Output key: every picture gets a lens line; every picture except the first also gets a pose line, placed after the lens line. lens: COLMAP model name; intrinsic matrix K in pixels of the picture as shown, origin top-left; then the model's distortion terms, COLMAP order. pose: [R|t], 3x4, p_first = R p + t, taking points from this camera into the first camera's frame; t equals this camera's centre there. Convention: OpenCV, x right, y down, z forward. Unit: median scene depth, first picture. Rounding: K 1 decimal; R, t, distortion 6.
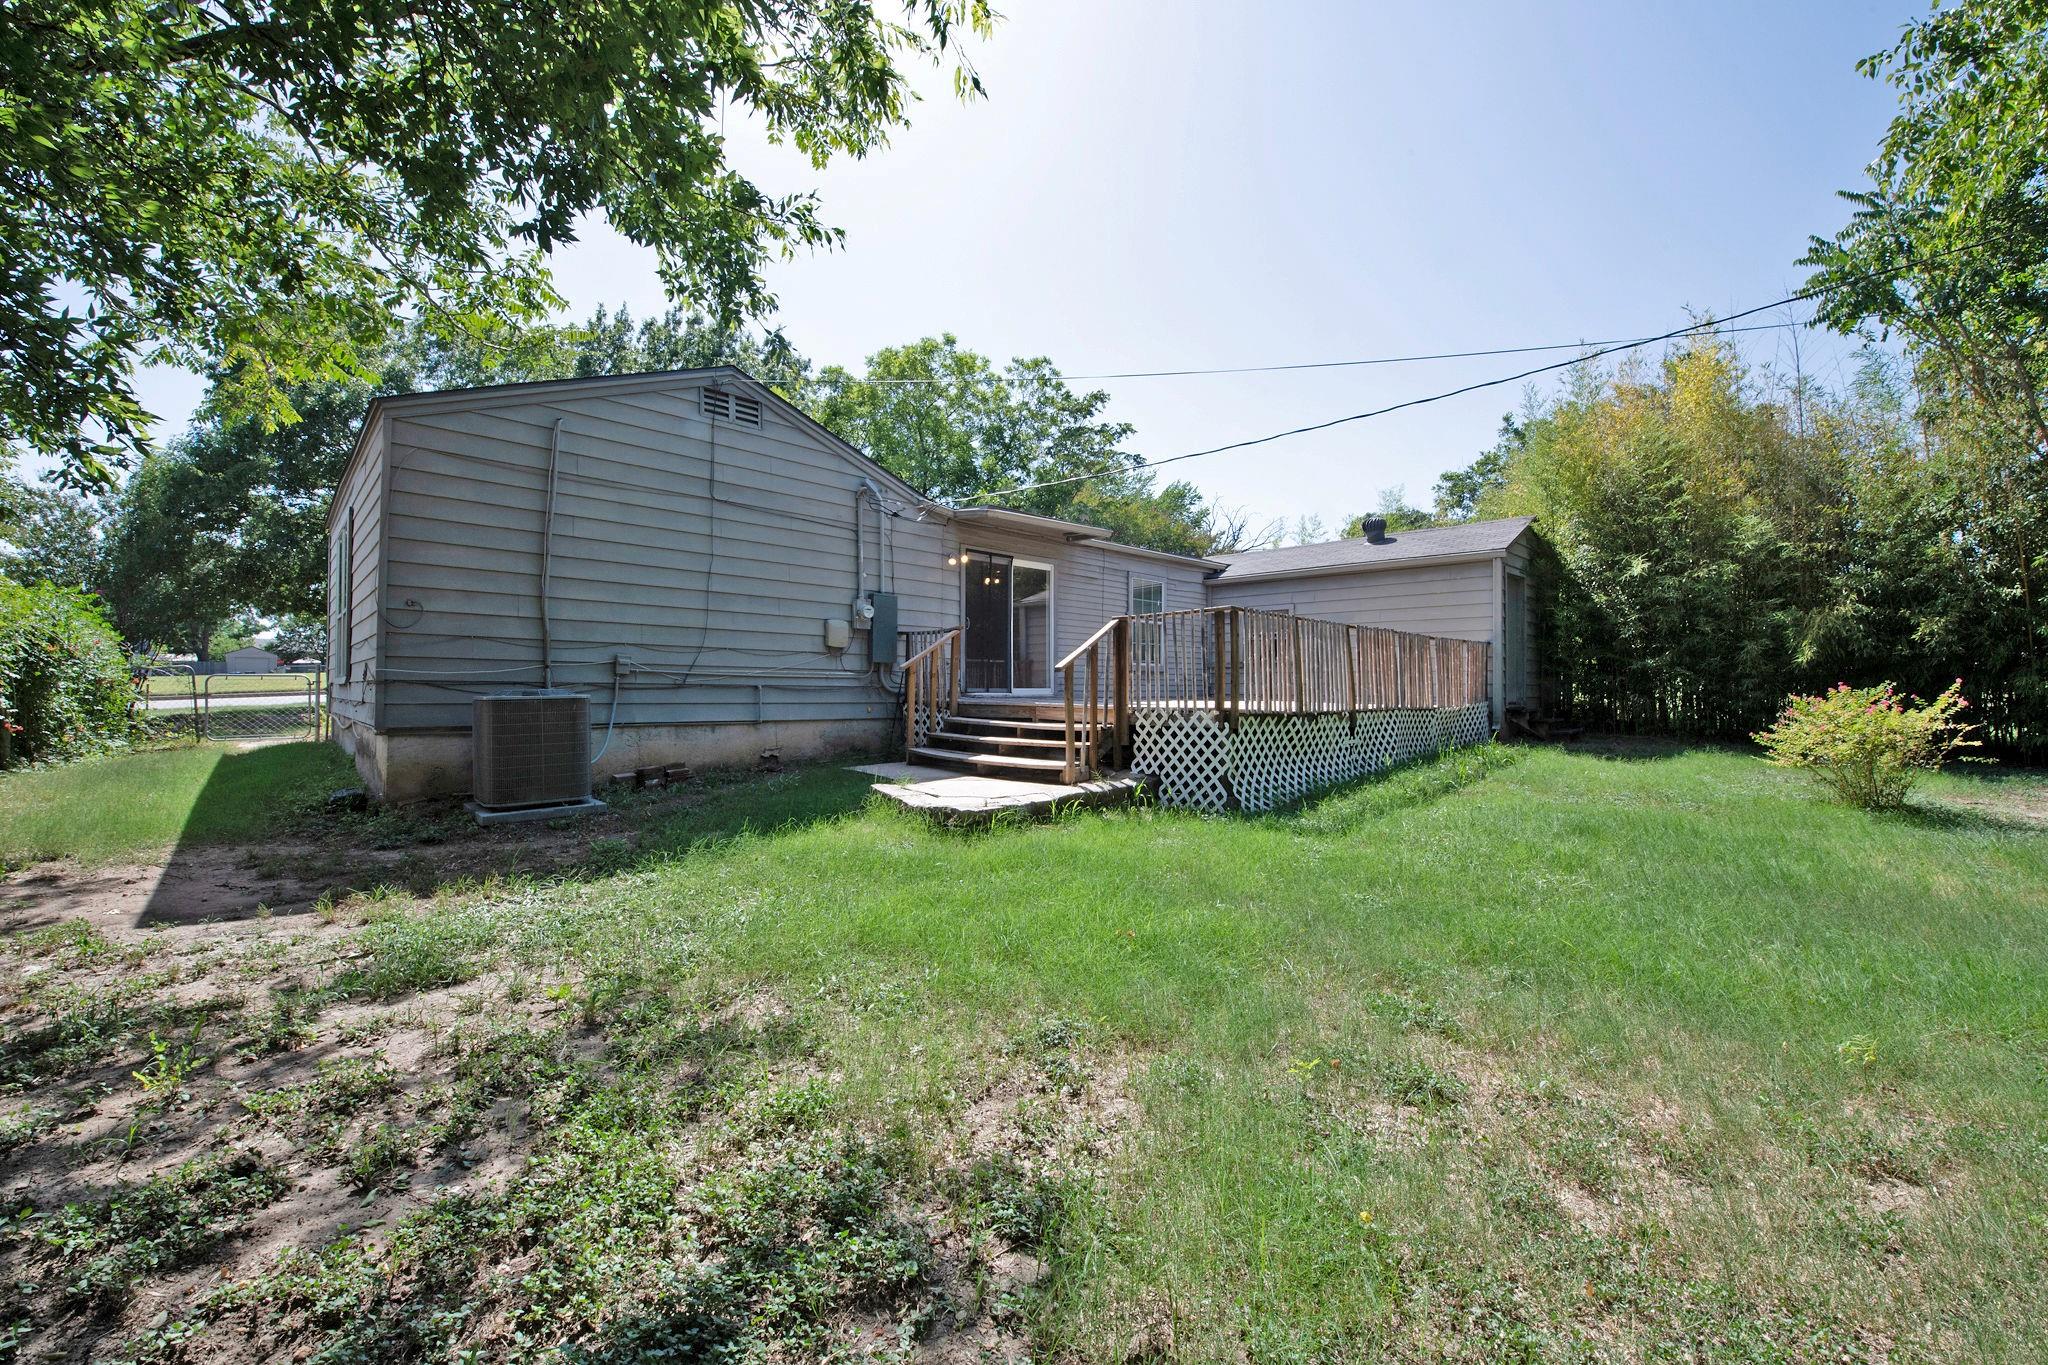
lens RADIAL K [[815.6, 0, 1024.6], [0, 815.6, 683.6], [0, 0, 1]] dist [-0.015002, -0.000670]
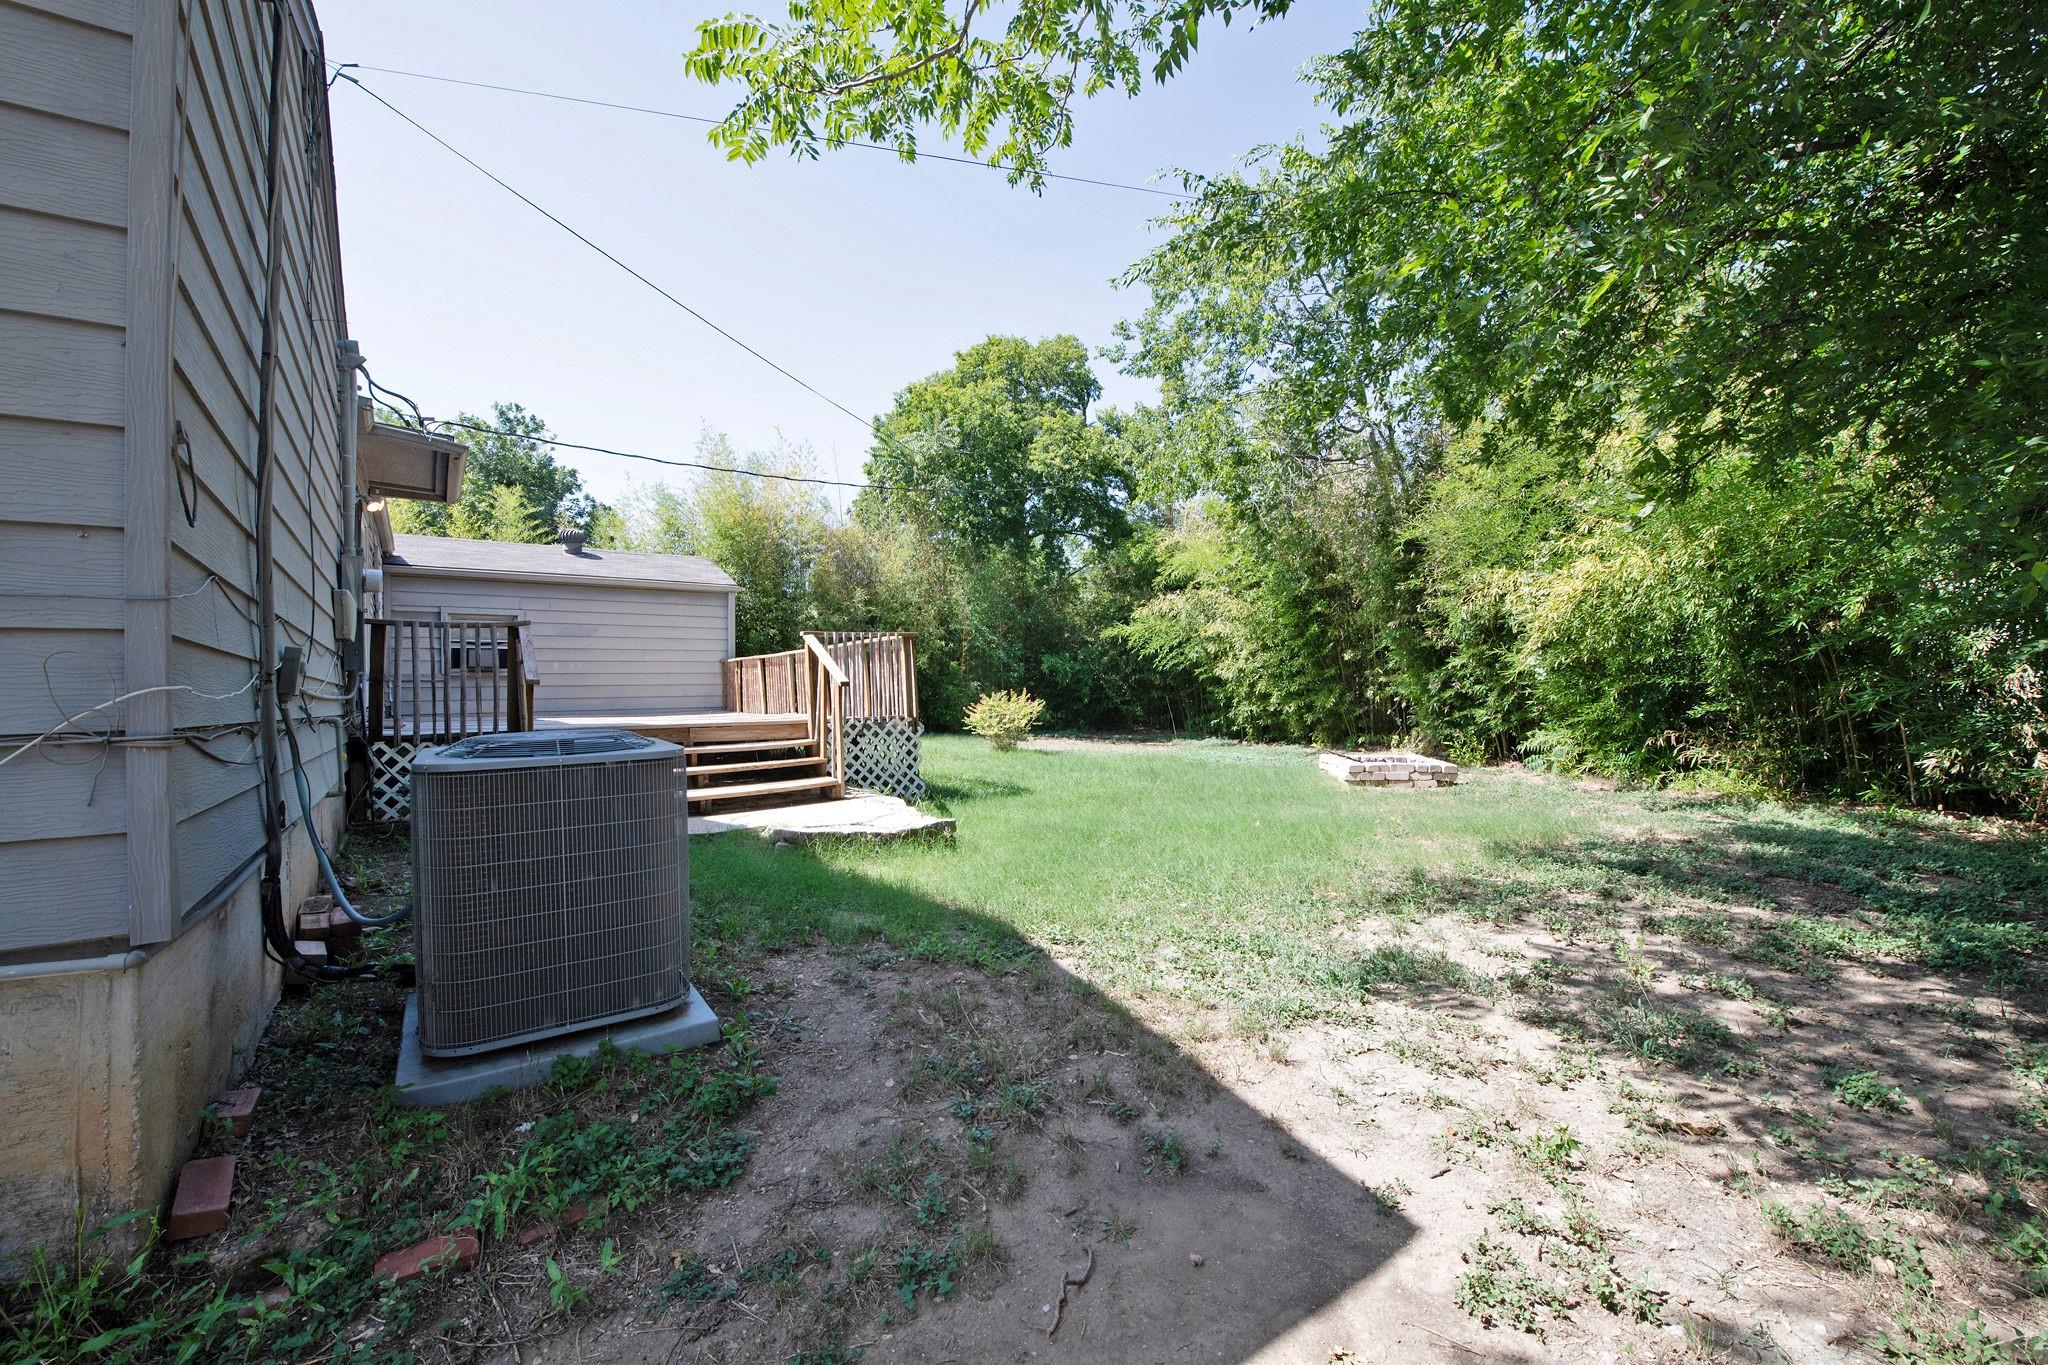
lens RADIAL K [[815.6, 0, 1024.1], [0, 815.6, 686.1], [0, 0, 1]] dist [-0.015002, -0.000670]
pose [[0.115086, 0.002706, 0.993352, -0.951250], [0.011630, 0.999924, -0.004072, -0.006874], [-0.993287, 0.012021, 0.115046, 0.692726]]
